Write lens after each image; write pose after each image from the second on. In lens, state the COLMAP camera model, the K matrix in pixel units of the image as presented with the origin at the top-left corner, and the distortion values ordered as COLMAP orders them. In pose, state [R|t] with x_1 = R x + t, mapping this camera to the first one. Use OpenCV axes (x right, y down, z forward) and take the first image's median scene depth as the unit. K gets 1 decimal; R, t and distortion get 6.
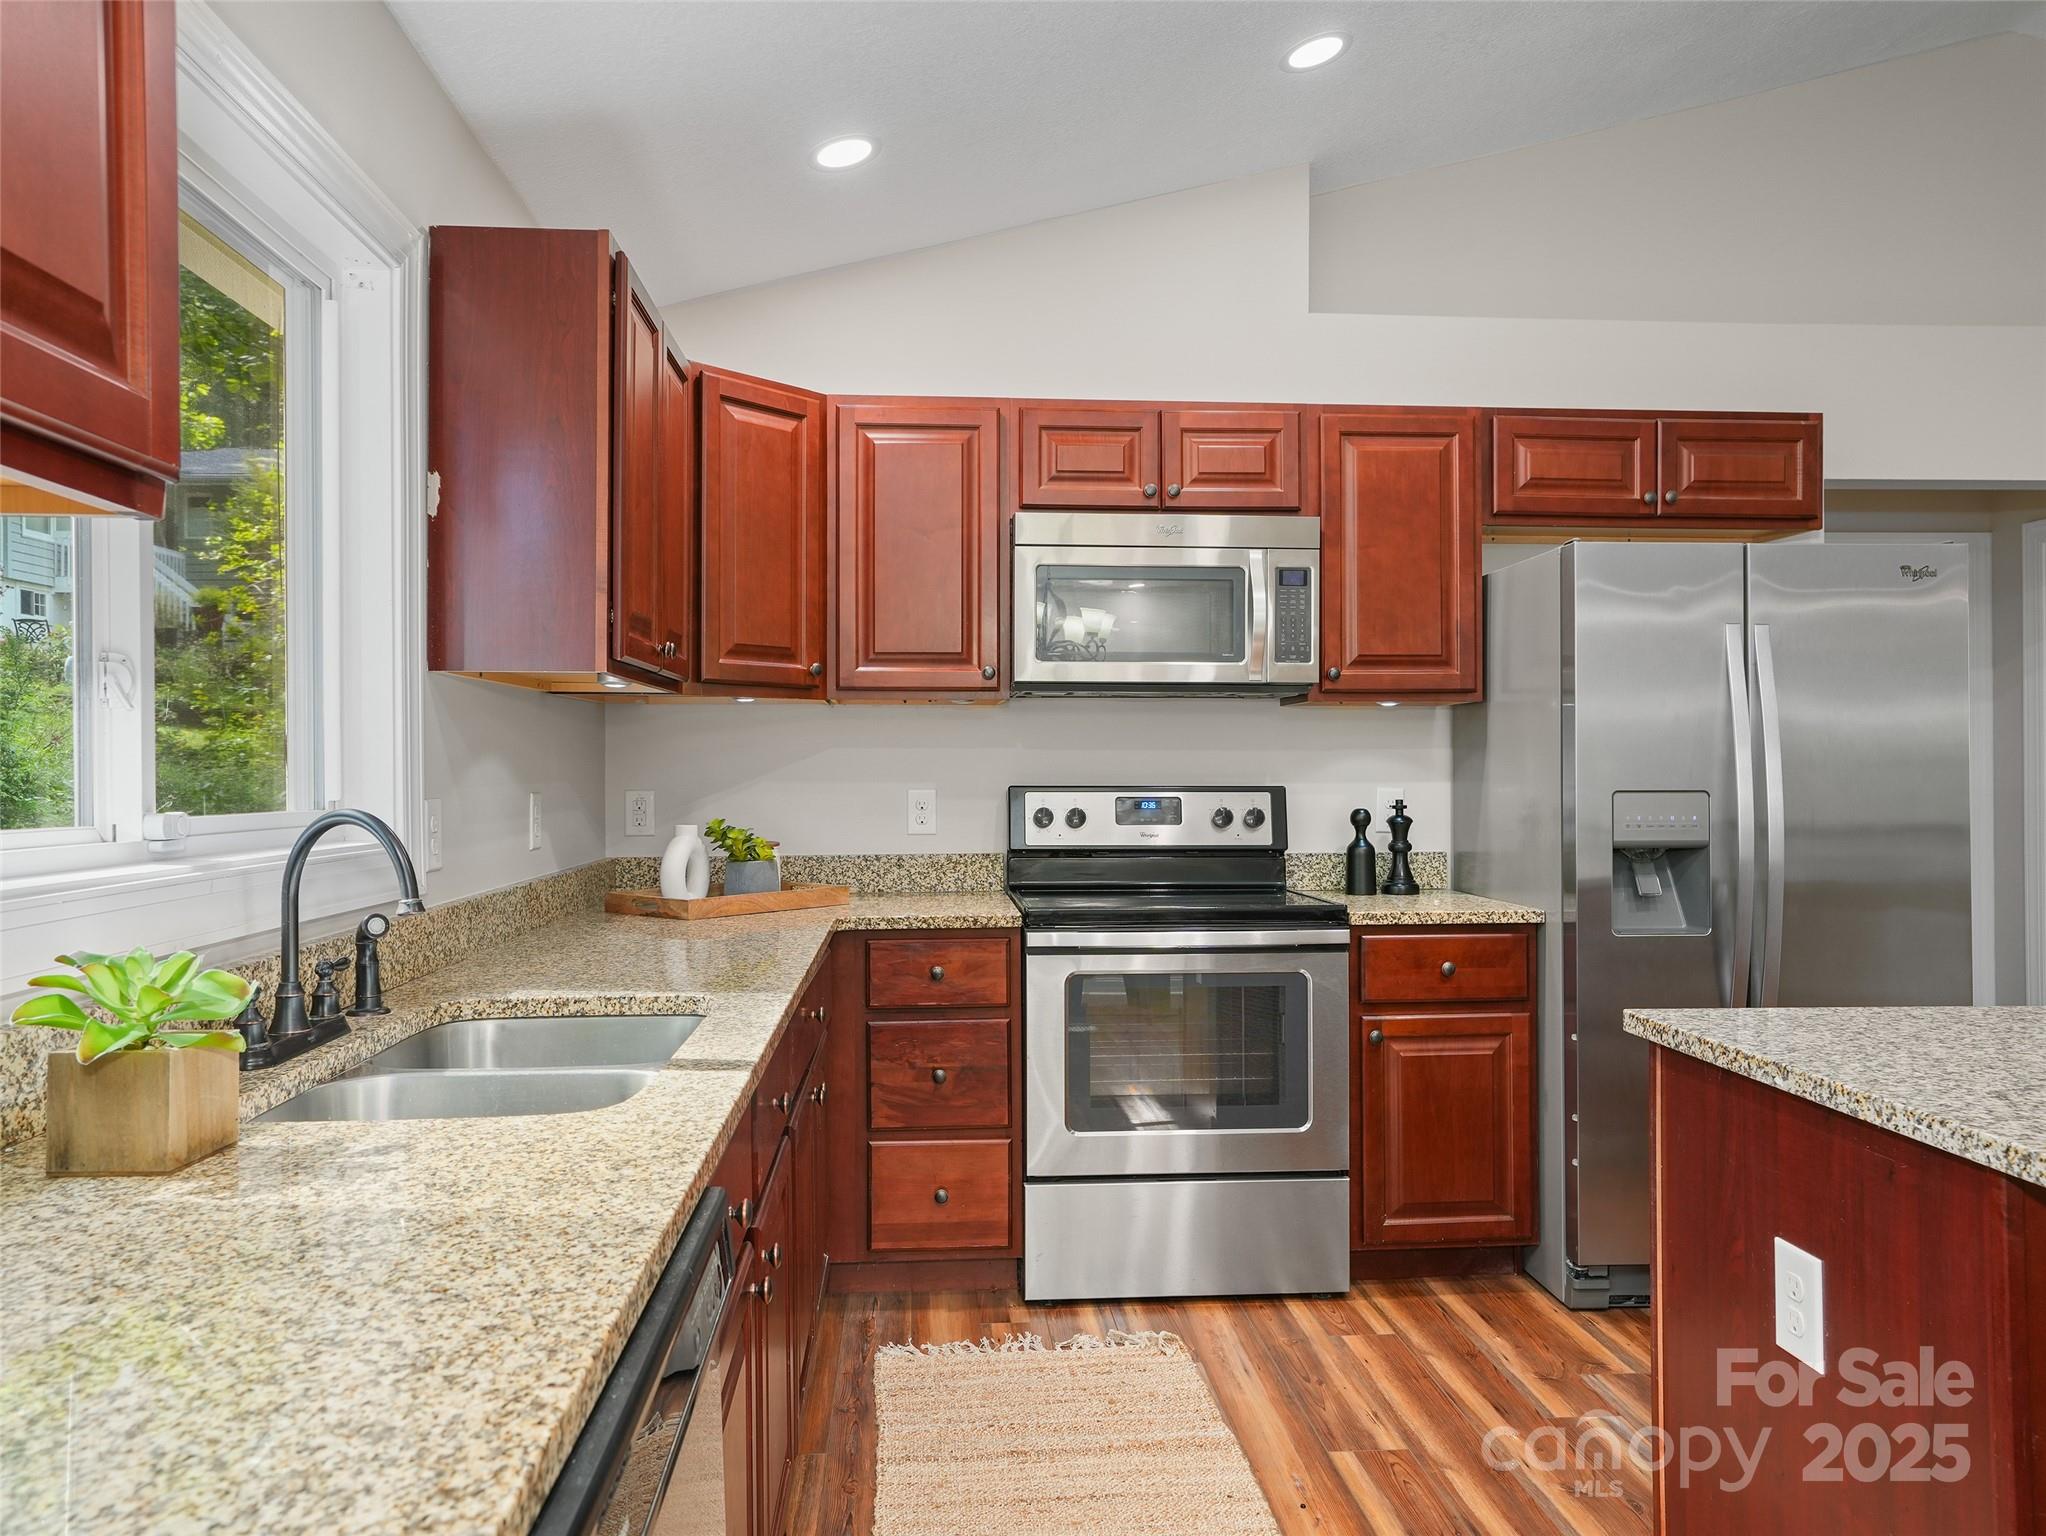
lens RADIAL K [[1418.2, 0, 1016.1], [0, 1418.2, 769.9], [0, 0, 1]] dist [-0.024677, -0.001396]
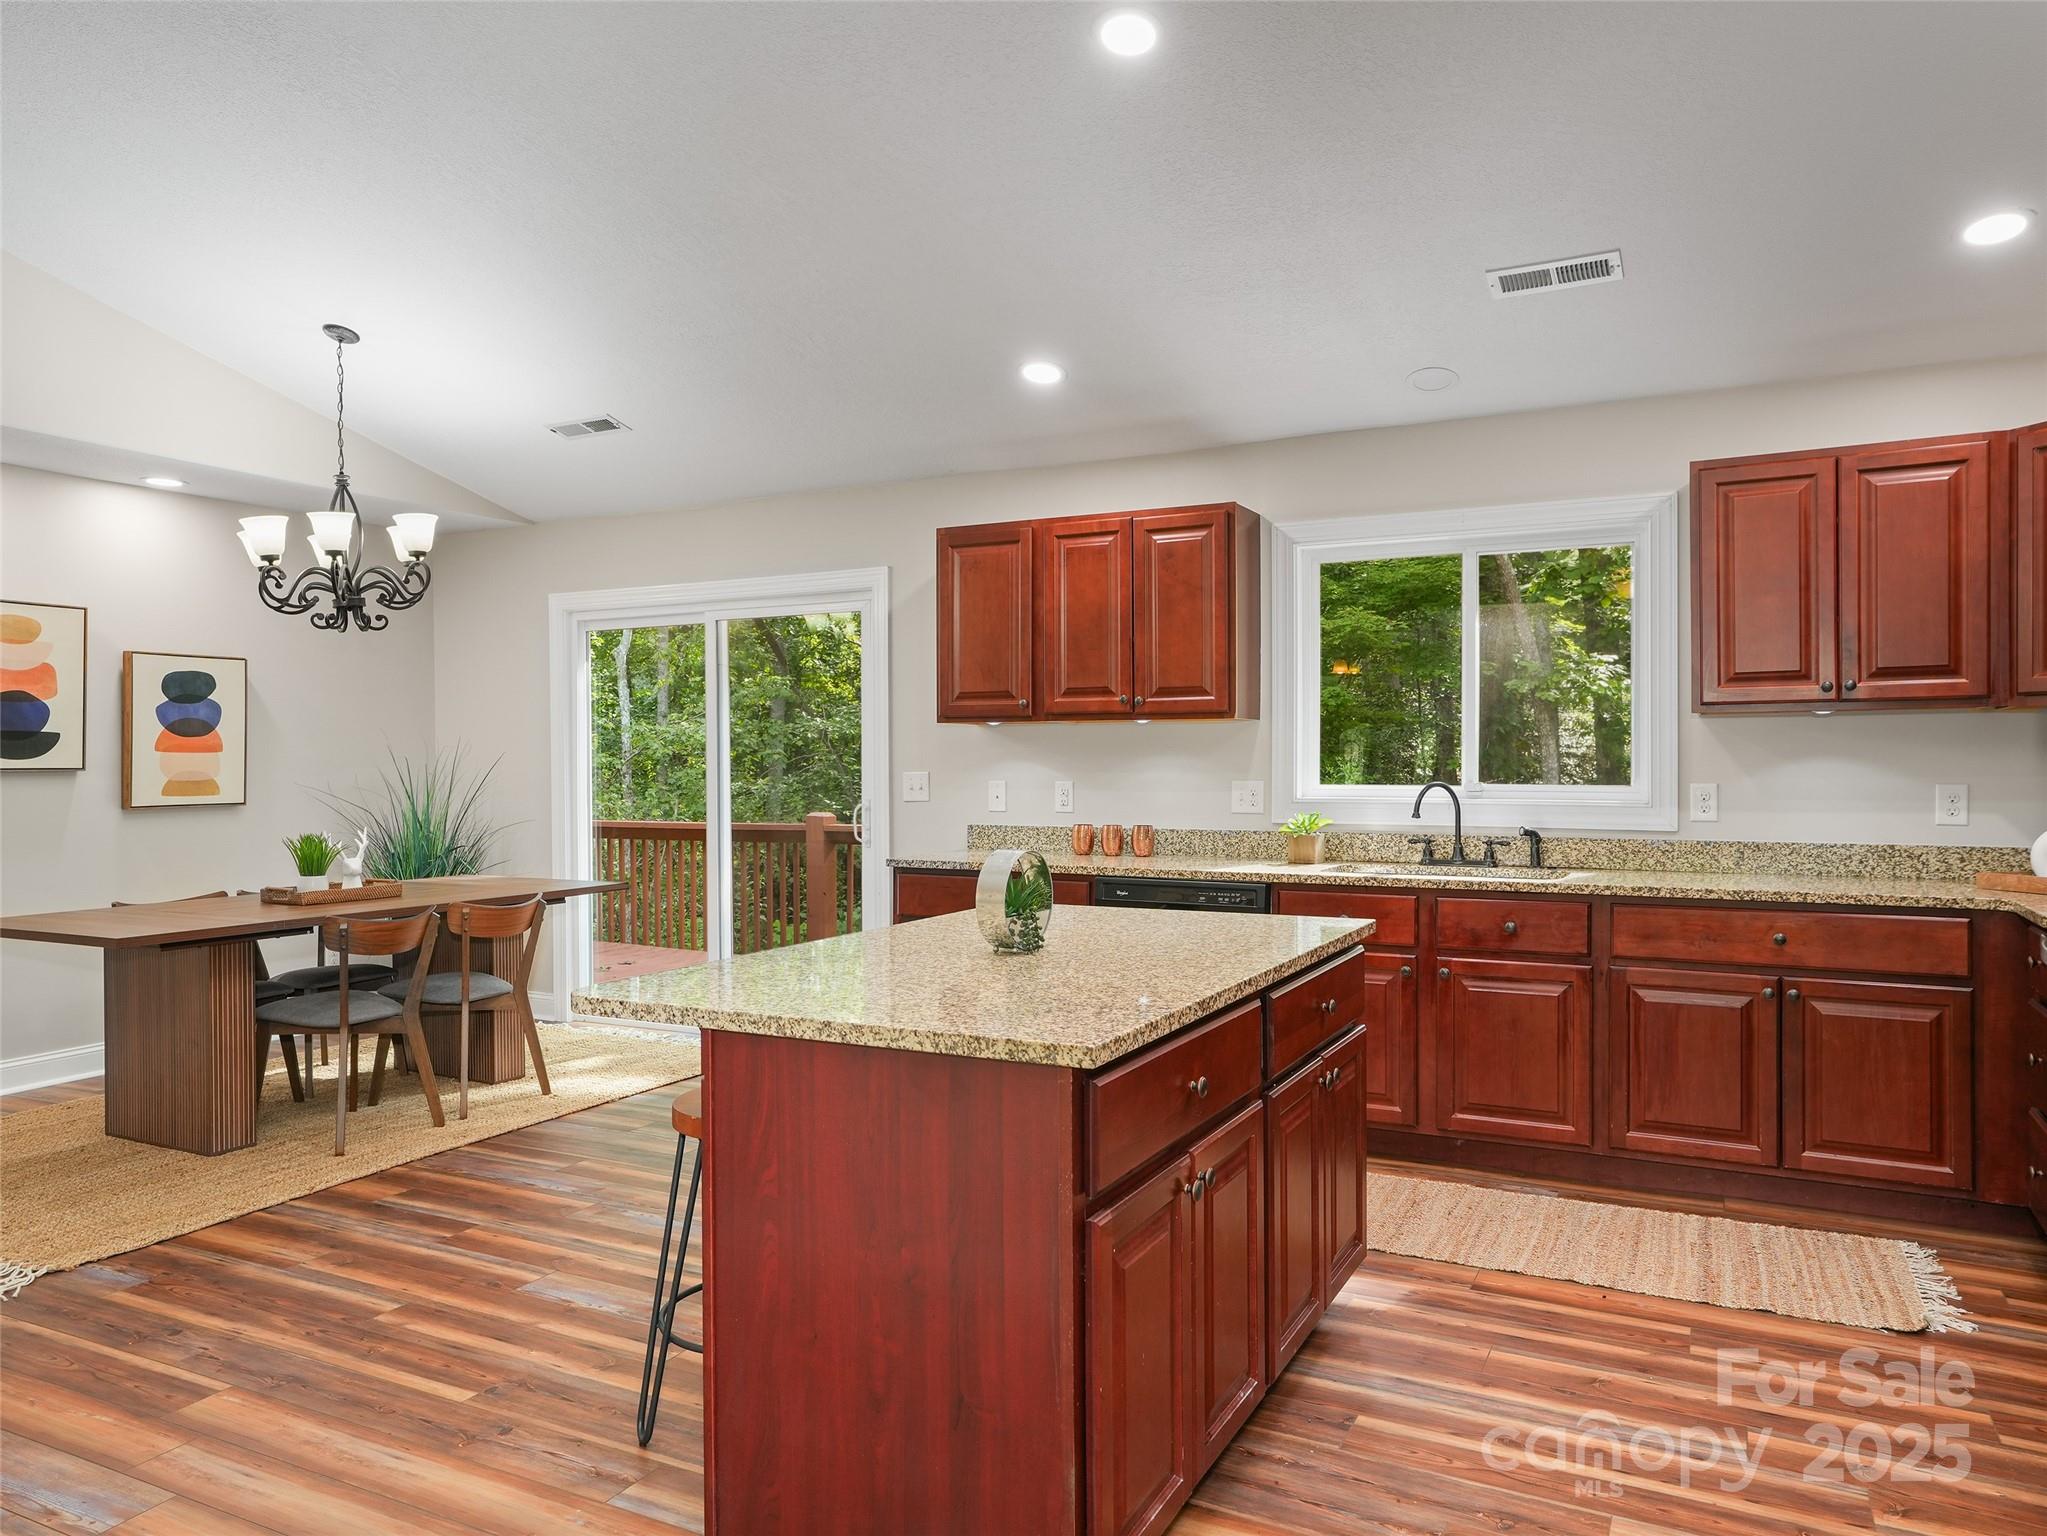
lens RADIAL K [[1390.4, 0, 1016.1], [0, 1390.4, 763.9], [0, 0, 1]] dist [0.001700, 0.012225]
pose [[-0.524399, 0.008432, -0.851431, 1.136415], [0.004182, 0.999964, 0.007328, -0.014978], [0.851463, 0.000282, -0.524415, 0.826267]]
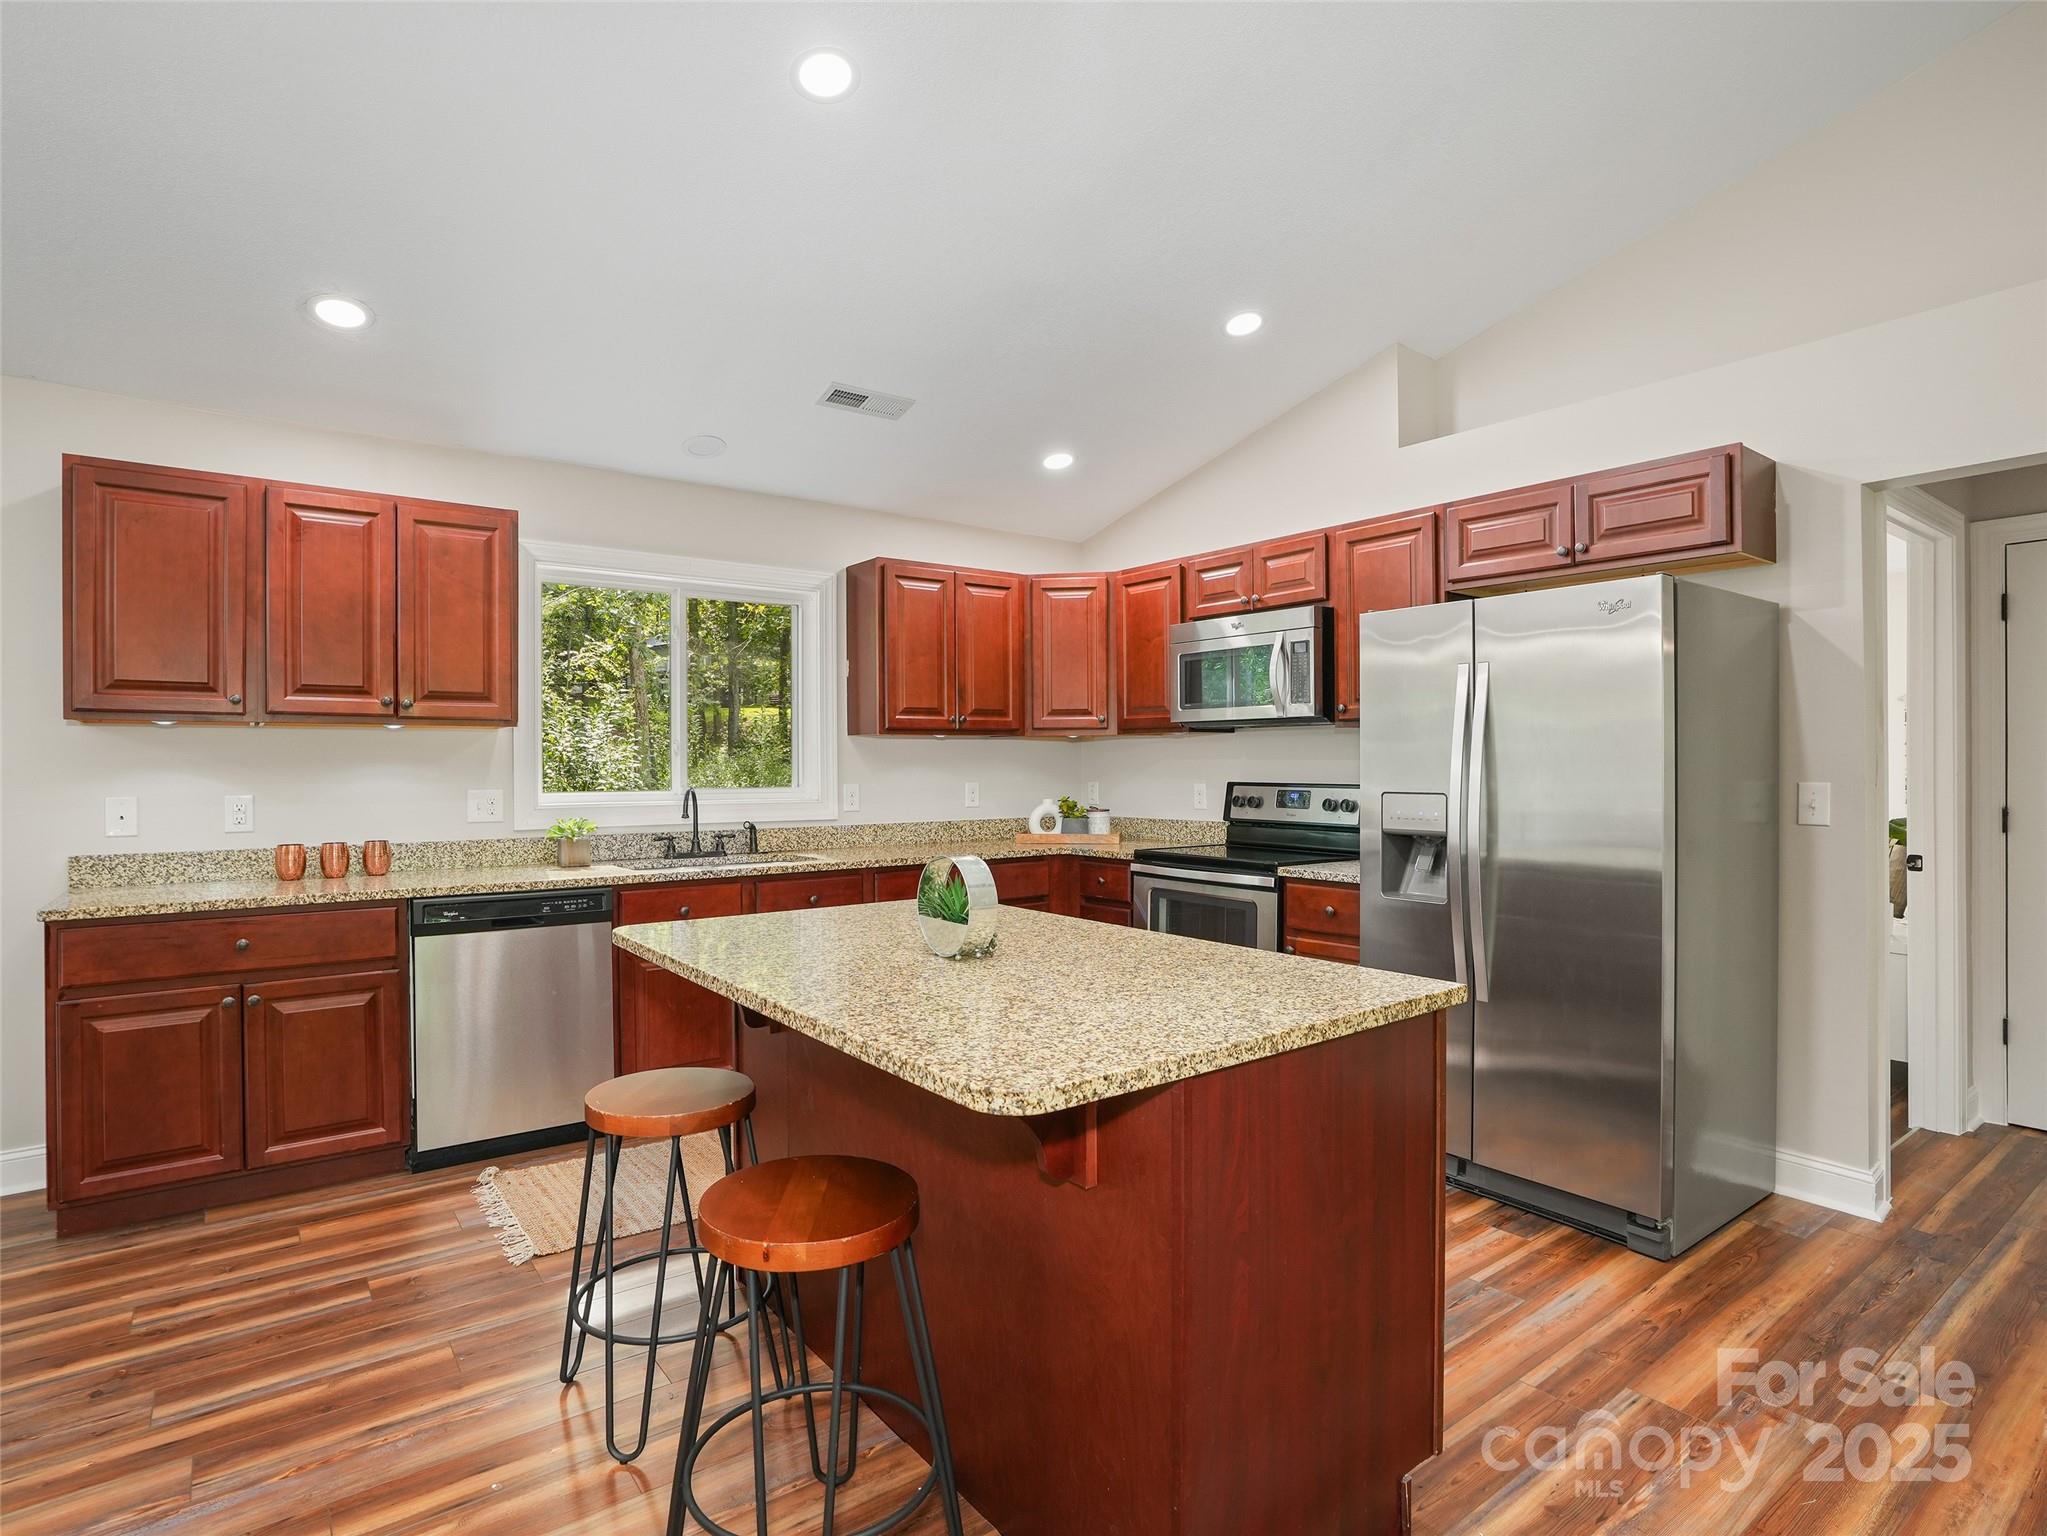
lens RADIAL K [[1066.6, 0, 1023.0], [0, 1066.6, 766.8], [0, 0, 1]] dist [-0.050973, 0.024481]
pose [[0.545182, 0.002413, -0.838314, 0.990898], [0.001282, 0.999992, 0.003713, -0.012515], [0.838317, -0.003099, 0.545174, 0.127598]]
